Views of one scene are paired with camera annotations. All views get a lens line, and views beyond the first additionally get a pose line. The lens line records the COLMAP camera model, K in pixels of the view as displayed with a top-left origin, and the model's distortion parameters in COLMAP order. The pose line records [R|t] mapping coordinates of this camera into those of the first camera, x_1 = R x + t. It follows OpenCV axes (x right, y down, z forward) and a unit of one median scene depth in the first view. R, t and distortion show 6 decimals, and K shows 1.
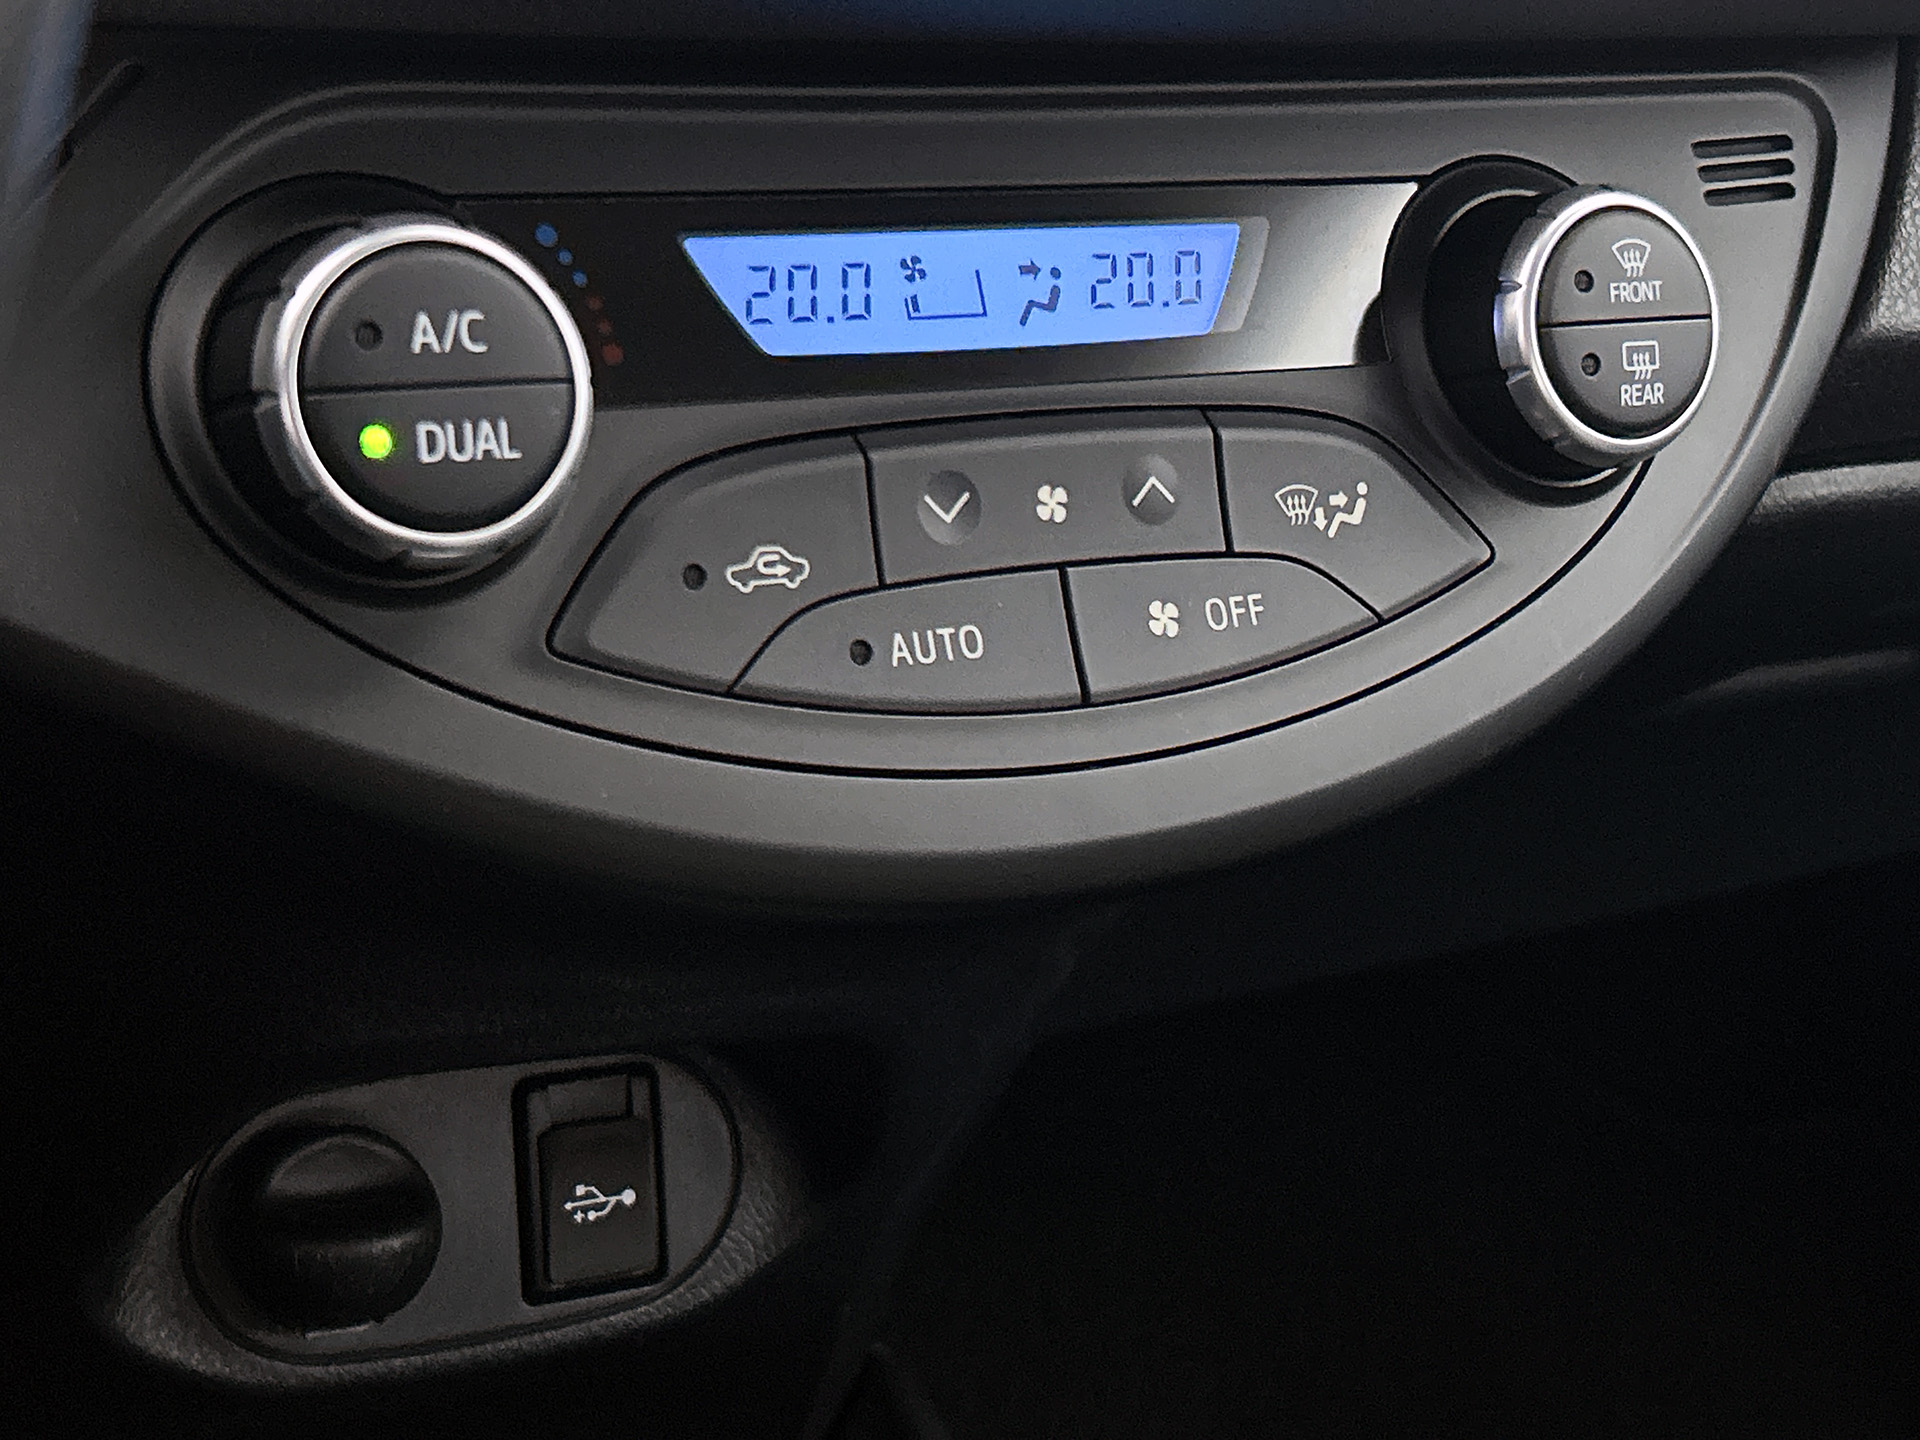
lens RADIAL K [[3116.2, 0, 959.2], [0, 3116.2, 716.0], [0, 0, 1]] dist [0.079456, 0.000000]
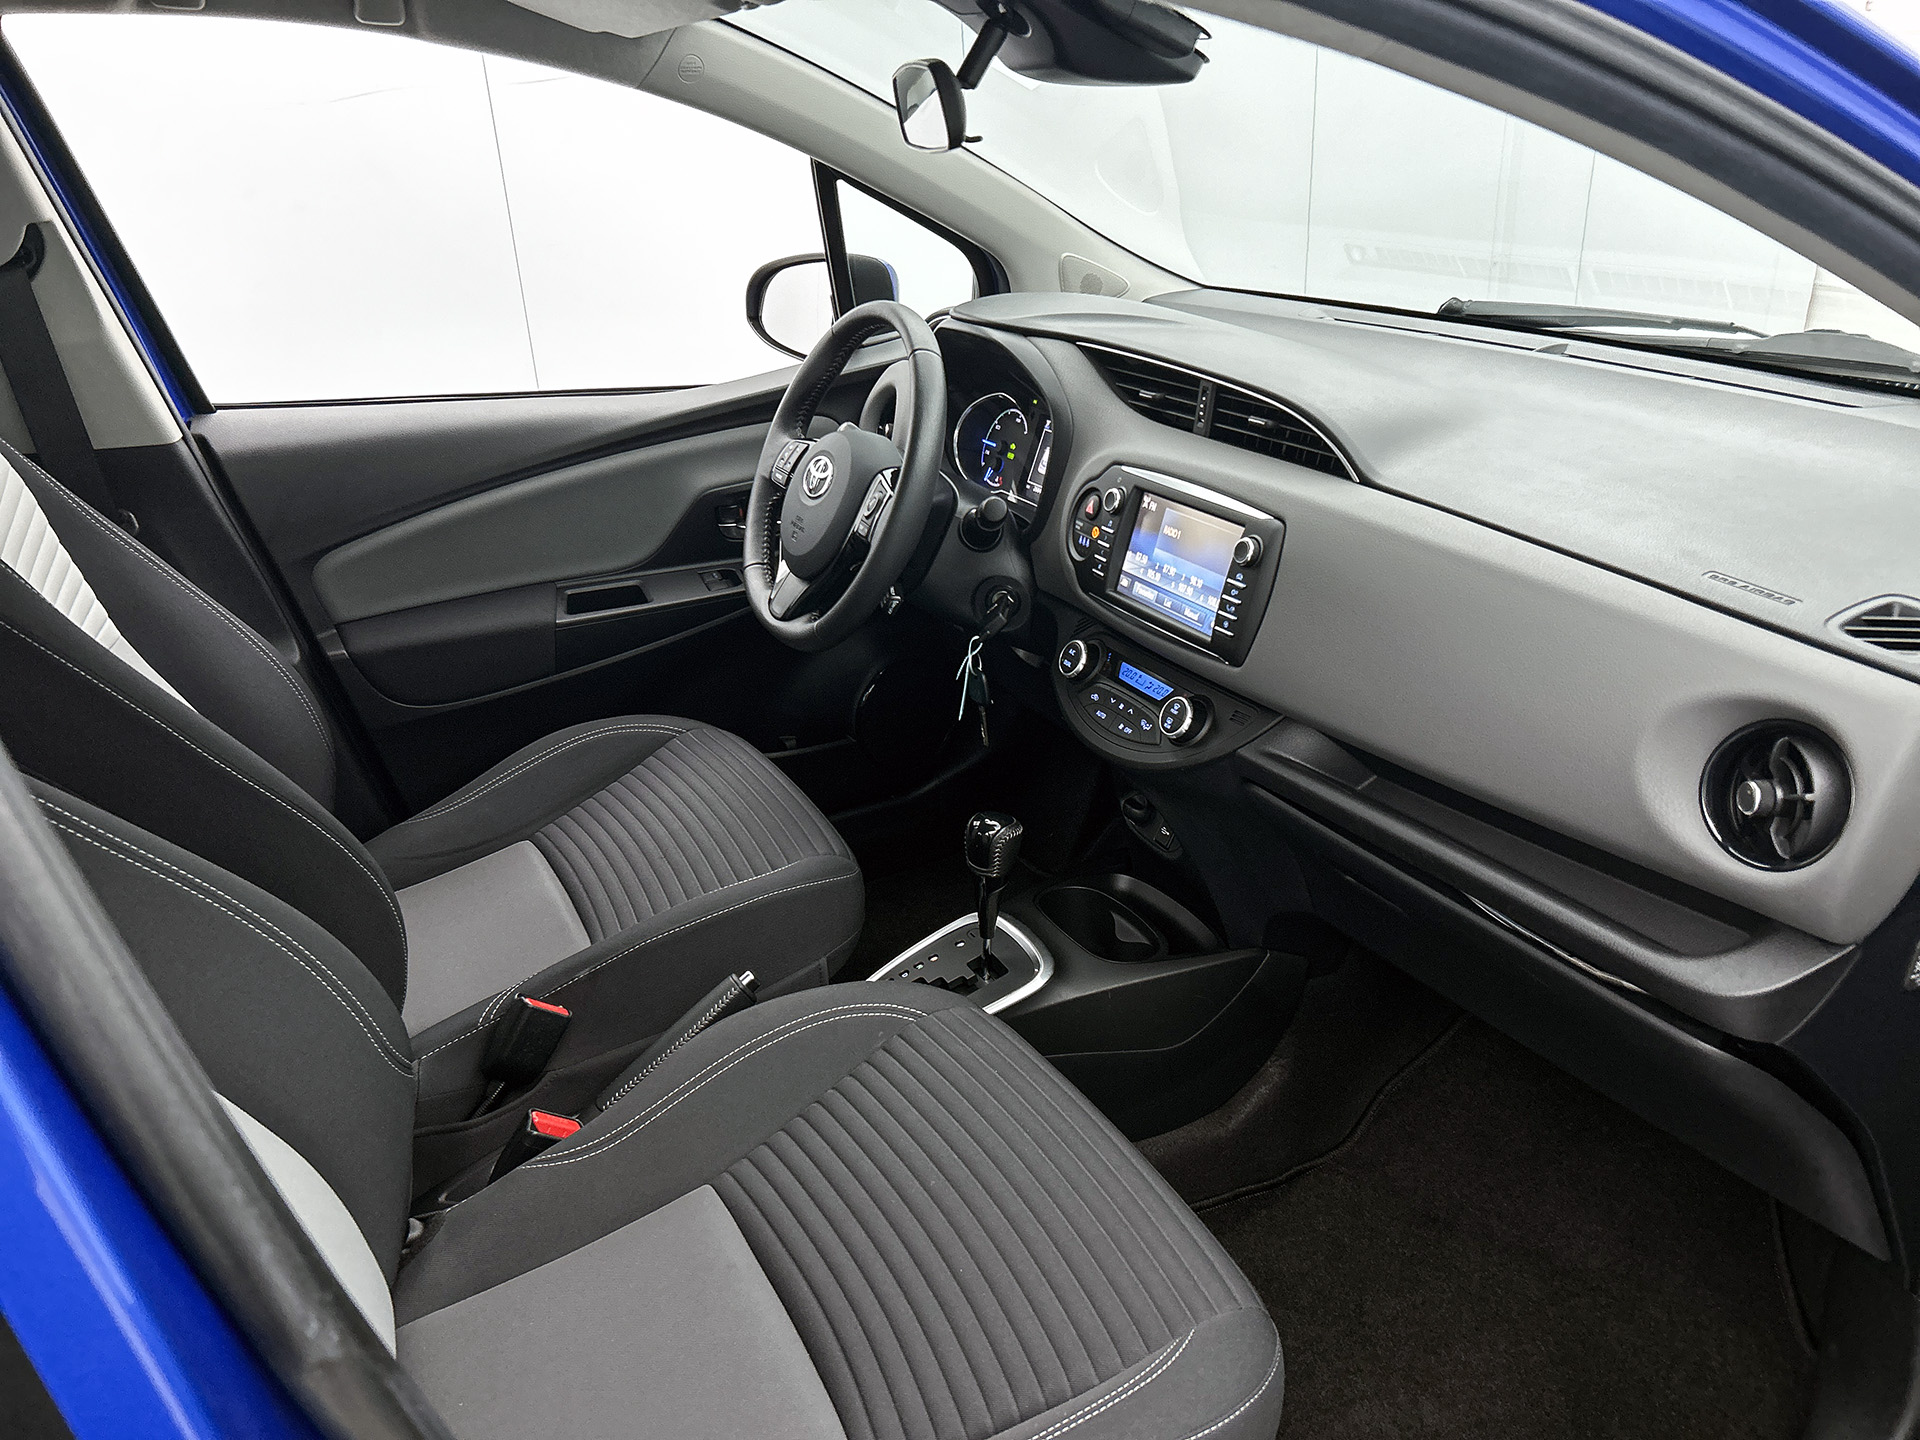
lens RADIAL K [[1444.0, 0, 980.9], [0, 1444.0, 720.5], [0, 0, 1]] dist [0.014179, -0.030505]
pose [[-0.036951, 0.231192, -0.972206, 3.019156], [-0.449624, 0.864989, 0.222785, -0.585451], [0.892453, 0.445359, 0.071988, 0.435671]]
